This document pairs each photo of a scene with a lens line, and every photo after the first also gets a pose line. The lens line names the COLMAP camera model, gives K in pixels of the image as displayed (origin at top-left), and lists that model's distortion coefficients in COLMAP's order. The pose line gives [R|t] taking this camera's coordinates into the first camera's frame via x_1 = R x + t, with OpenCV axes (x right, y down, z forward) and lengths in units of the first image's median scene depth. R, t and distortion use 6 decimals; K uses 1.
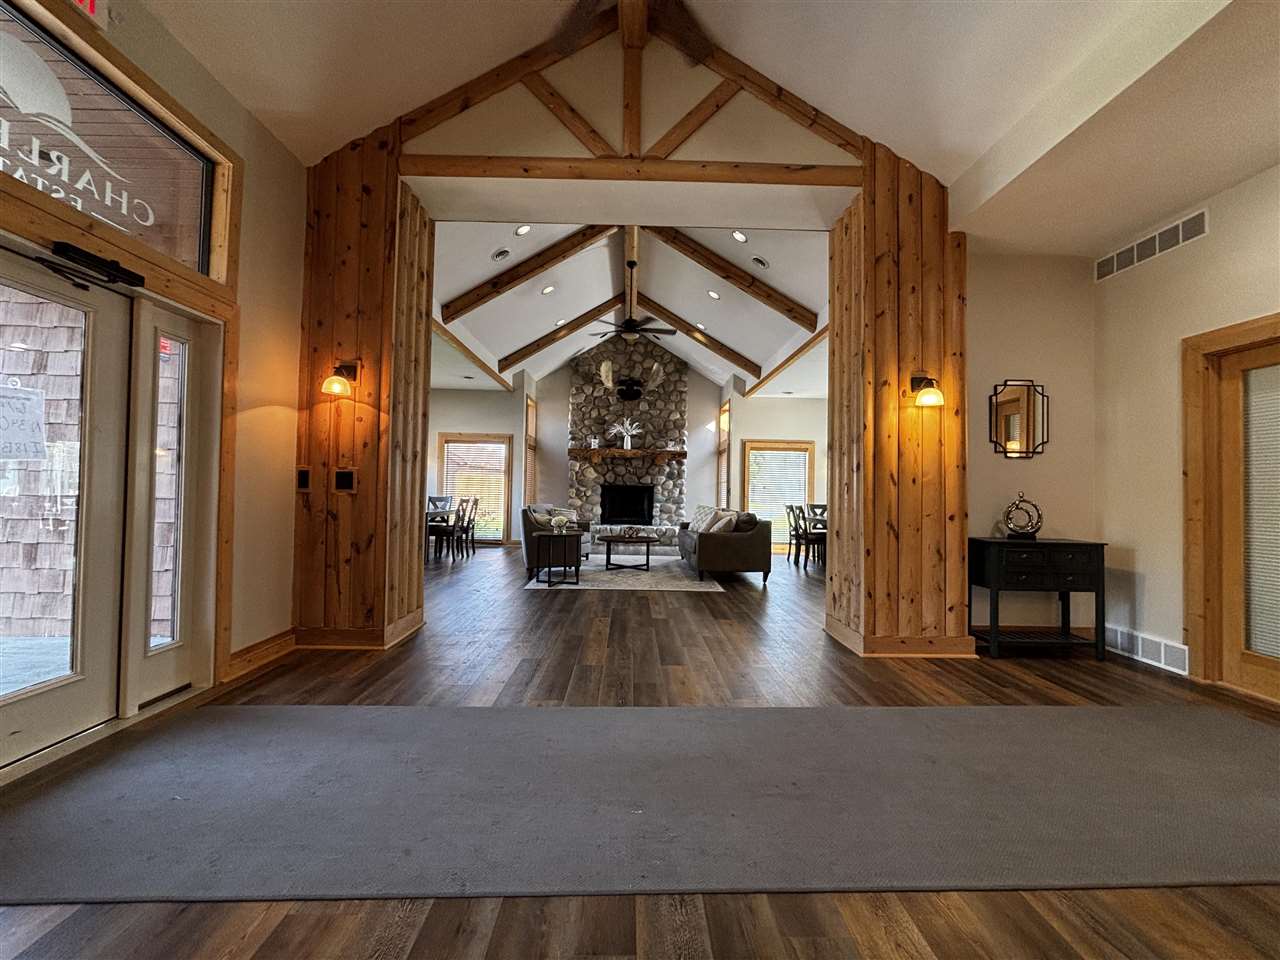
lens RADIAL K [[513.0, 0, 635.9], [0, 513.0, 478.9], [0, 0, 1]] dist [-0.000646, -0.001204]
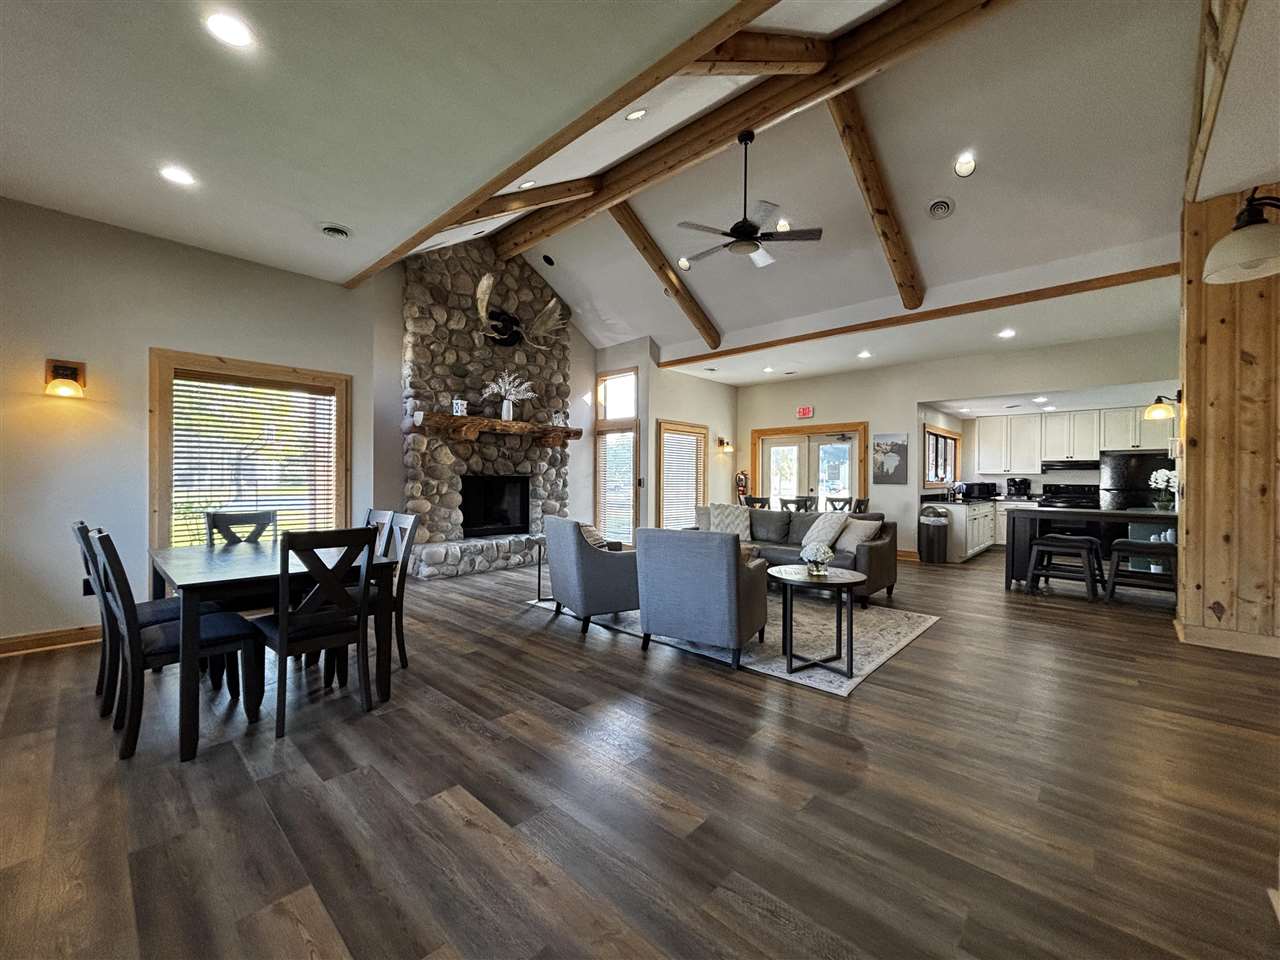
lens RADIAL K [[513.0, 0, 639.2], [0, 513.0, 476.4], [0, 0, 1]] dist [-0.000646, -0.001204]
pose [[0.684977, -0.011484, 0.728474, -0.374531], [-0.014114, 0.999479, 0.029028, -0.007887], [-0.728428, -0.030166, 0.684458, 0.423208]]
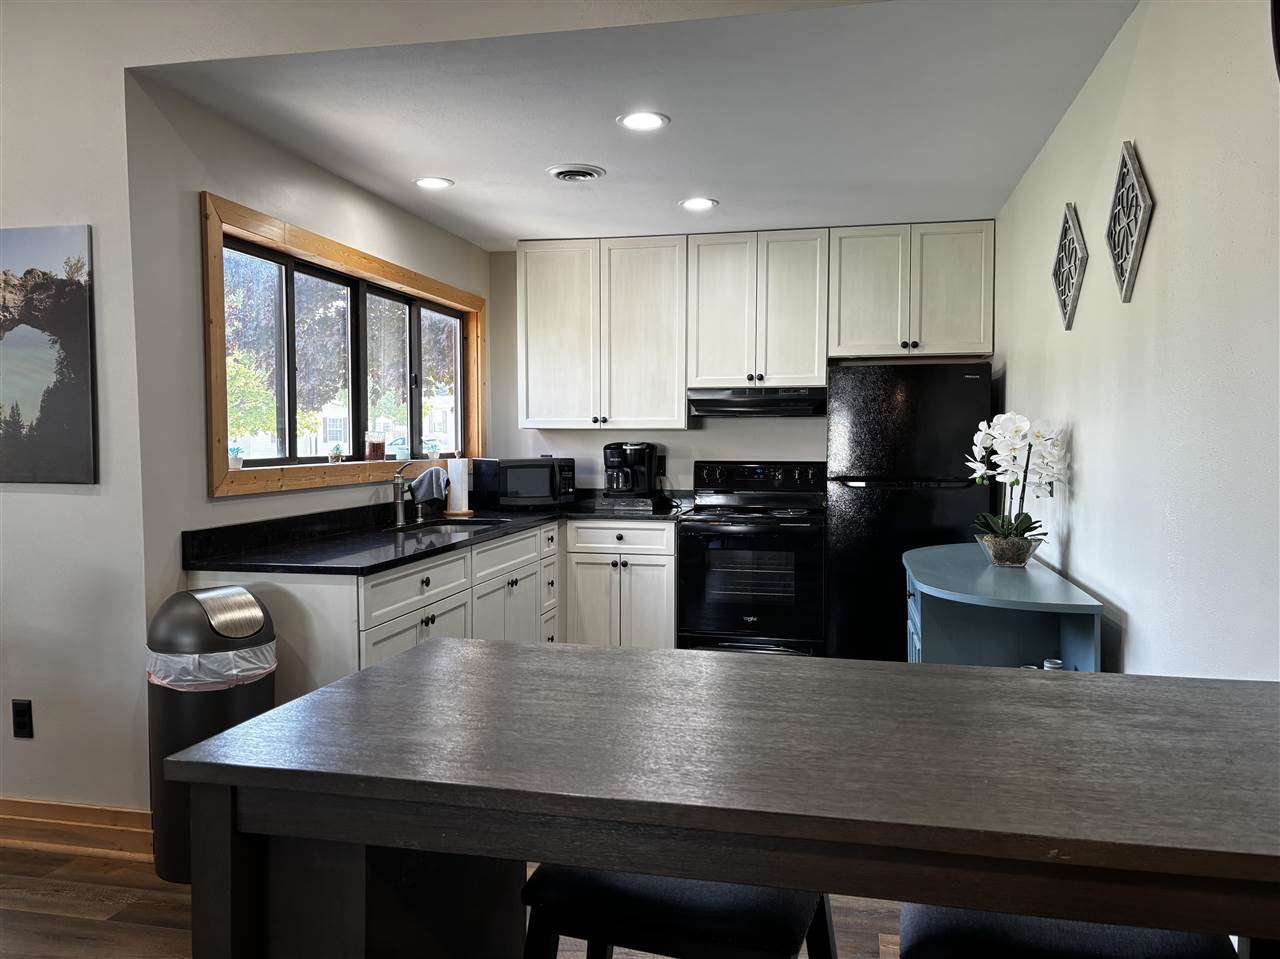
lens RADIAL K [[957.2, 0, 650.8], [0, 957.2, 487.0], [0, 0, 1]] dist [0.034274, -0.048674]
pose [[0.201333, -0.069668, 0.977042, 0.176701], [-0.022984, 0.996857, 0.075817, -0.004441], [-0.979253, -0.037721, 0.199099, 0.435918]]
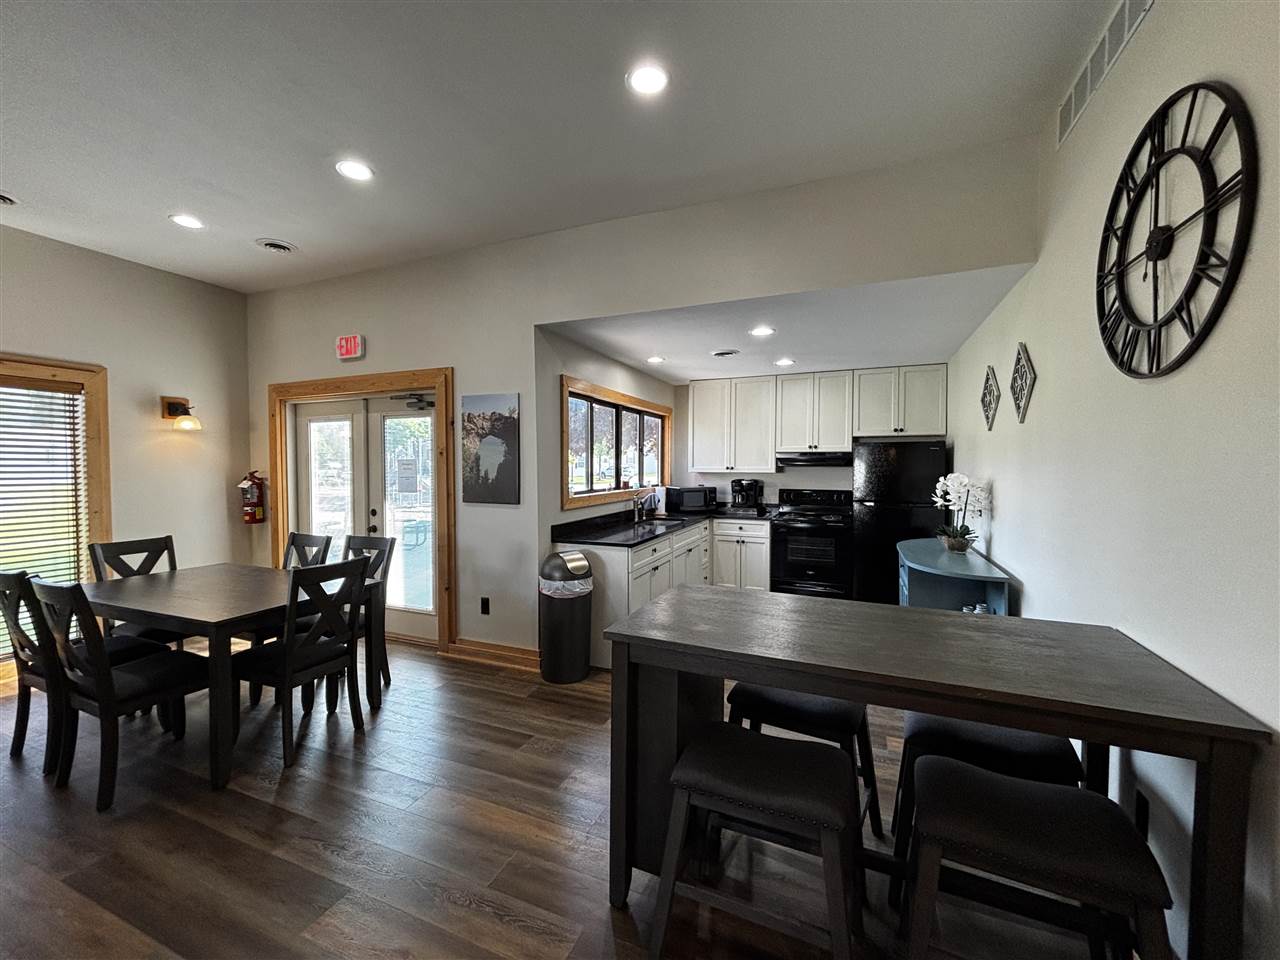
lens RADIAL K [[513.0, 0, 640.0], [0, 513.0, 474.7], [0, 0, 1]] dist [-0.000646, -0.001204]
pose [[0.386763, -0.037859, 0.921402, 0.135690], [-0.018865, 0.998623, 0.048951, -0.018114], [-0.921986, -0.036315, 0.385516, 0.443559]]
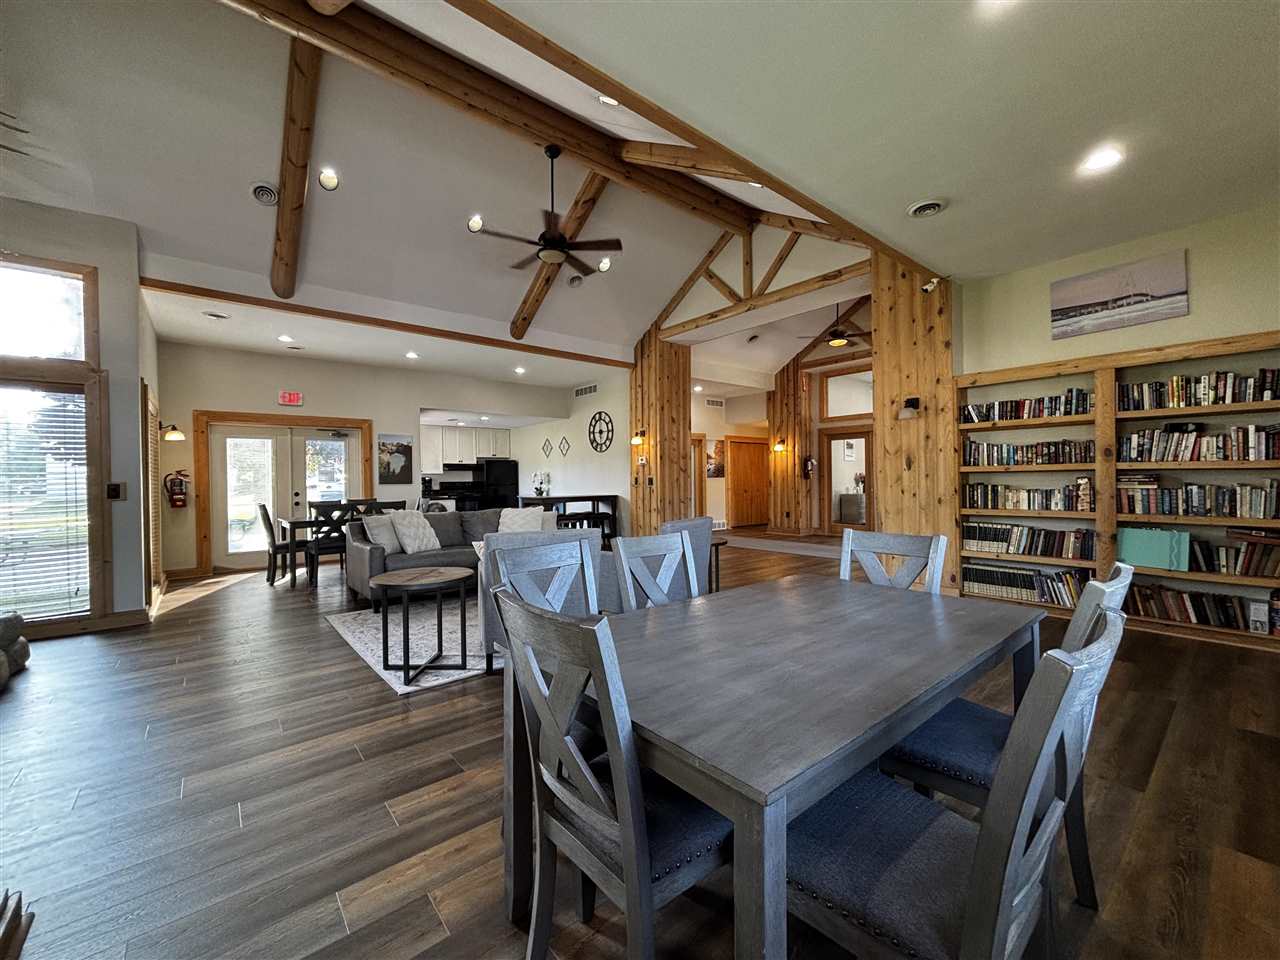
lens RADIAL K [[513.0, 0, 642.9], [0, 513.0, 490.4], [0, 0, 1]] dist [-0.000646, -0.001204]
pose [[-0.642895, -0.026464, 0.765497, -0.402602], [-0.017187, 0.999650, 0.020125, 0.007831], [-0.765761, -0.000218, -0.643125, 0.873289]]
